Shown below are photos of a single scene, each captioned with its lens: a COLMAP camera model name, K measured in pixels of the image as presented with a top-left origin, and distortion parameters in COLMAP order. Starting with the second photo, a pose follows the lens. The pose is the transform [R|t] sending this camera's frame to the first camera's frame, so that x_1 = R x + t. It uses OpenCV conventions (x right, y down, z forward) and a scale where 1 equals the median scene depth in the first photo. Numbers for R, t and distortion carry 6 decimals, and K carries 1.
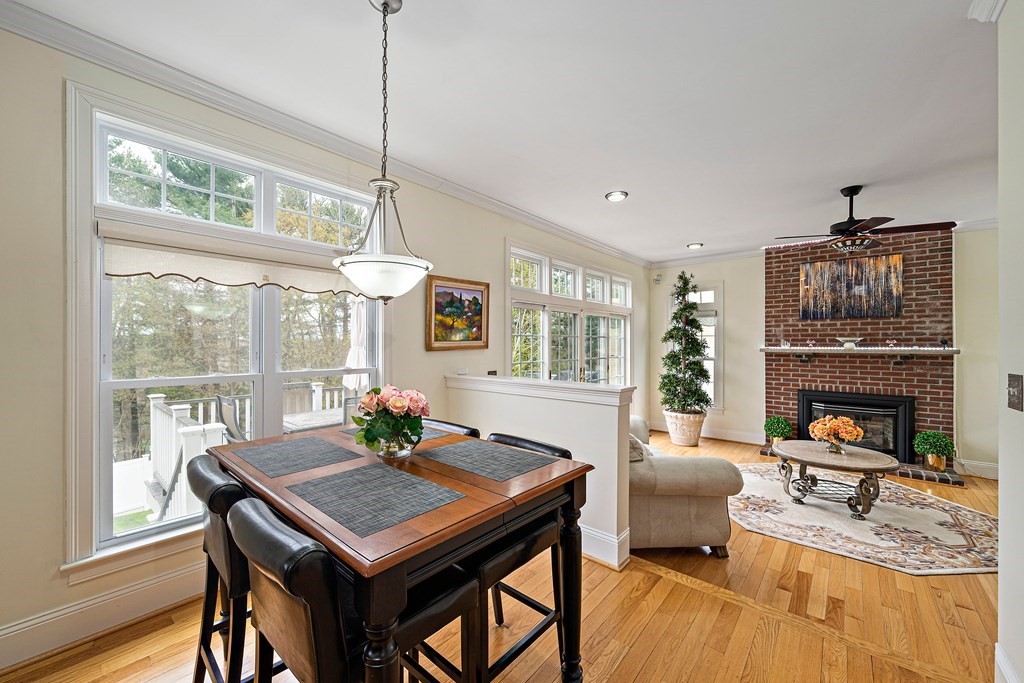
lens RADIAL K [[386.5, 0, 512.9], [0, 386.5, 342.9], [0, 0, 1]] dist [-0.003684, -0.000435]
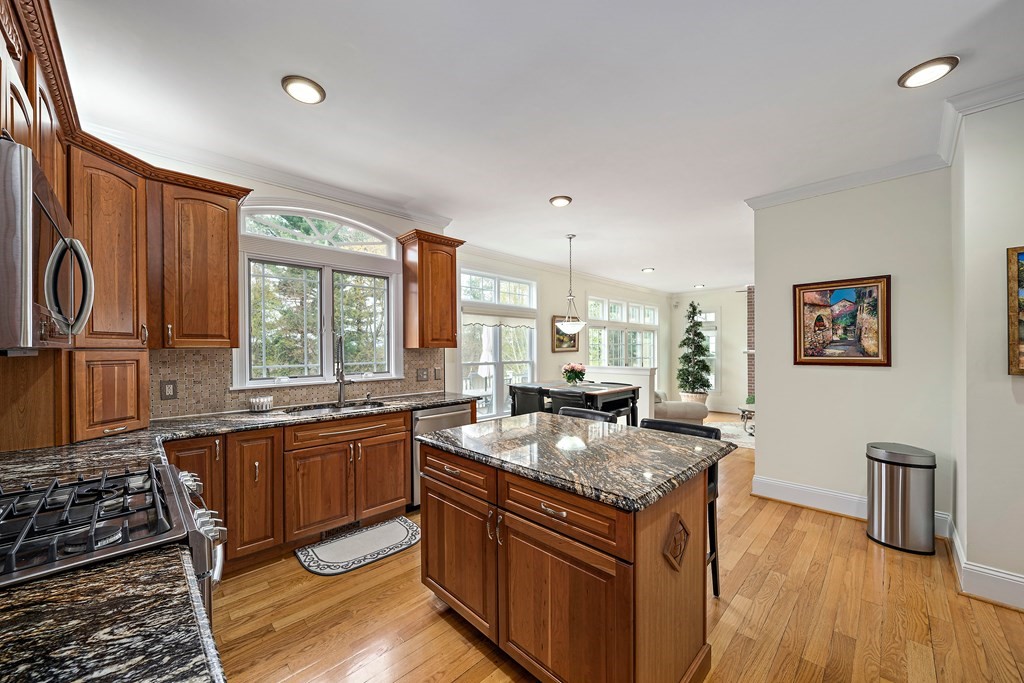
lens RADIAL K [[386.5, 0, 508.1], [0, 386.5, 351.9], [0, 0, 1]] dist [-0.003684, -0.000435]
pose [[0.996442, -0.004448, -0.084168, -0.162702], [0.005185, 0.999950, 0.008537, -0.001336], [0.084126, -0.008943, 0.996415, -0.598374]]
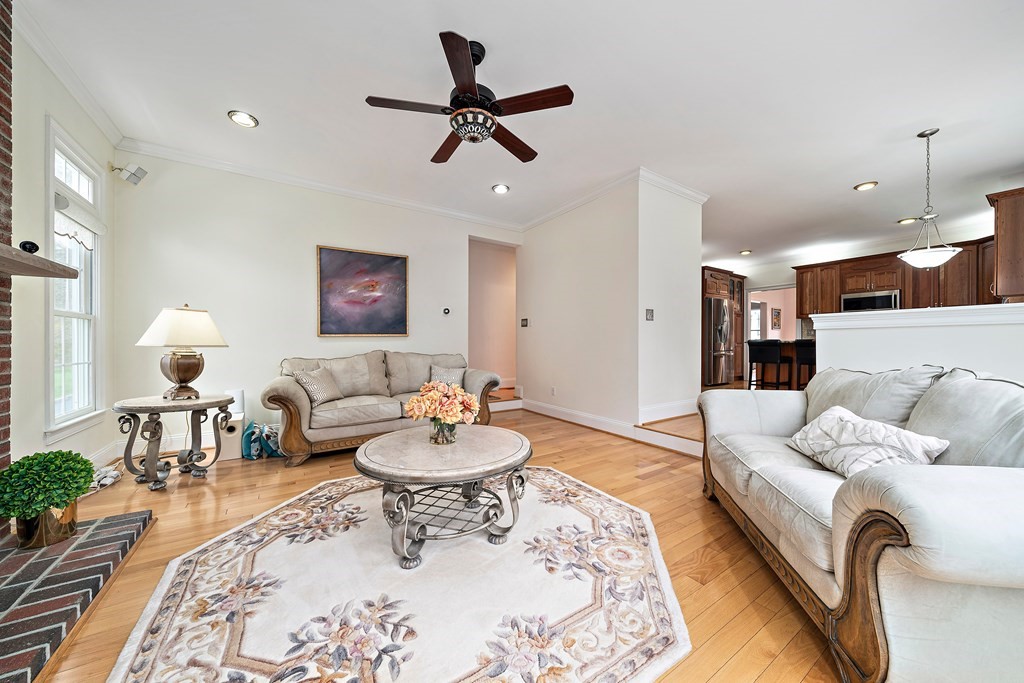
lens RADIAL K [[356.3, 0, 513.6], [0, 356.3, 342.6], [0, 0, 1]] dist [-0.002450, -0.000275]
pose [[-0.960435, -0.001768, 0.278497, 0.416386], [-0.001582, 0.999998, 0.000896, 0.092304], [-0.278498, 0.000420, -0.960437, 1.084848]]
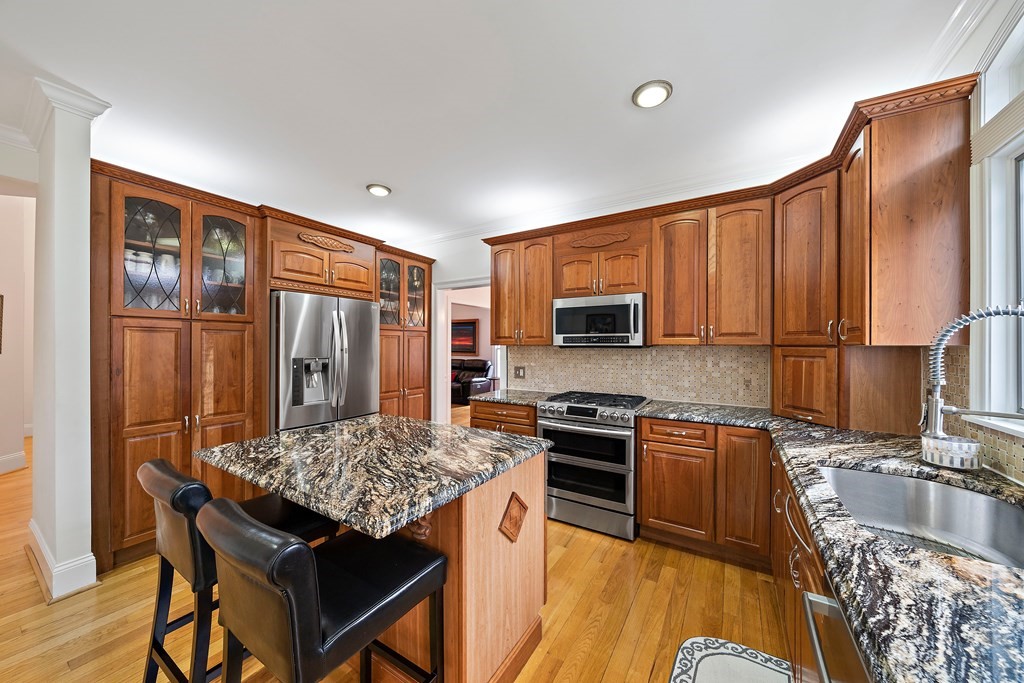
lens RADIAL K [[356.3, 0, 512.7], [0, 356.3, 344.4], [0, 0, 1]] dist [-0.002450, -0.000275]
pose [[-0.989541, -0.003716, -0.144207, -0.201659], [-0.003549, 0.999993, -0.001413, -0.003490], [0.144211, -0.000887, -0.989547, 0.117636]]
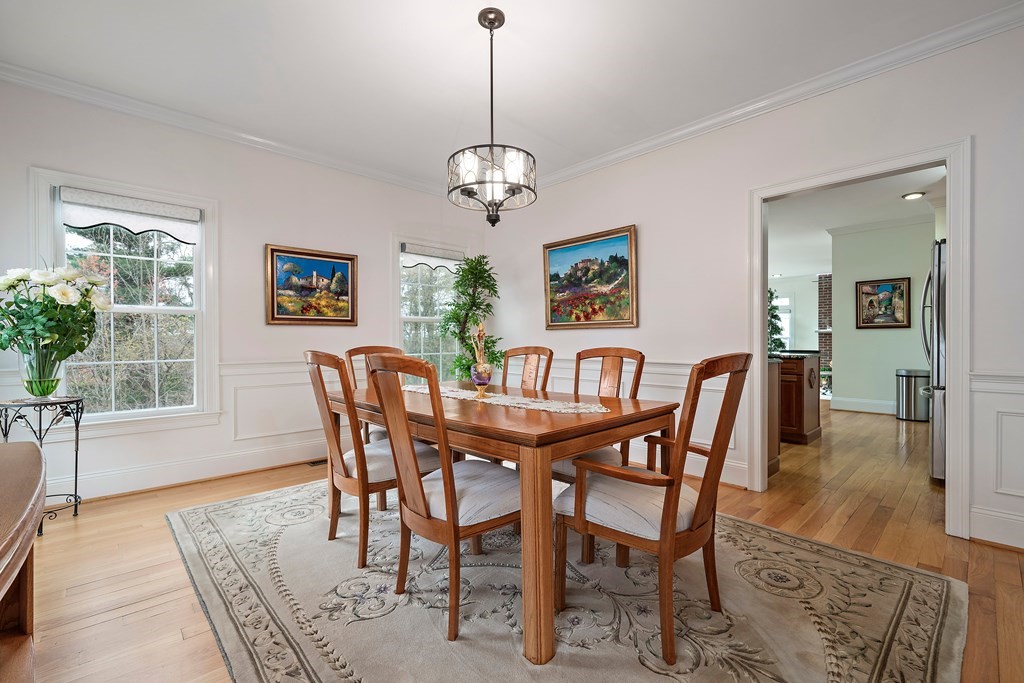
lens RADIAL K [[447.5, 0, 511.1], [0, 447.5, 341.7], [0, 0, 1]] dist [0.004693, 0.000377]
pose [[0.993755, -0.004354, -0.111500, -0.525643], [0.004957, 0.999975, 0.005134, 0.047060], [0.111475, -0.005655, 0.993751, -1.212353]]
